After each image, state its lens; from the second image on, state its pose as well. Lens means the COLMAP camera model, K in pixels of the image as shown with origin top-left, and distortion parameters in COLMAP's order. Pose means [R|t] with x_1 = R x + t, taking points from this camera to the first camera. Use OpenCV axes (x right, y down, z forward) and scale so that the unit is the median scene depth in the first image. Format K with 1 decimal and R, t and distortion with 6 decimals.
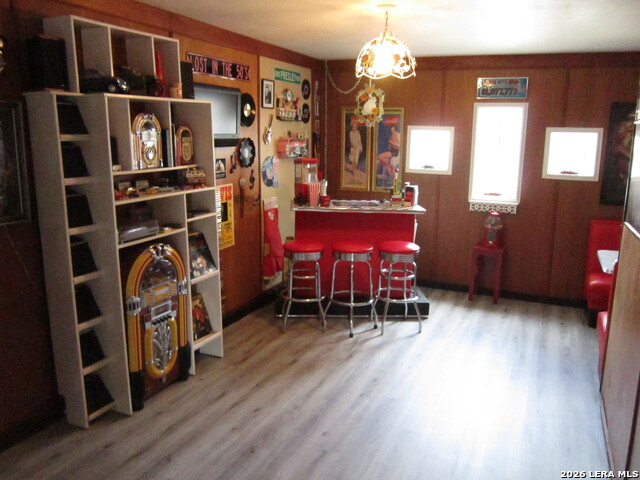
lens RADIAL K [[529.8, 0, 320.0], [0, 529.8, 237.4], [0, 0, 1]] dist [-0.033987, 0.013980]
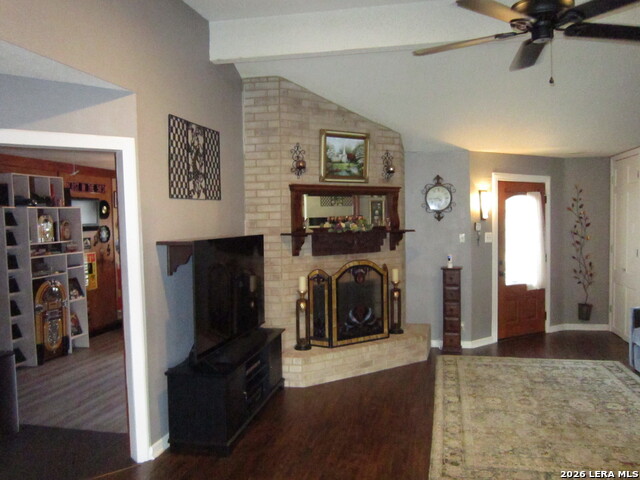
lens RADIAL K [[529.8, 0, 323.1], [0, 529.8, 239.8], [0, 0, 1]] dist [-0.033987, 0.013980]
pose [[0.977243, -0.038648, 0.208573, 0.250924], [0.070105, 0.986855, -0.145608, 0.198746], [-0.200204, 0.156917, 0.967107, -1.003820]]
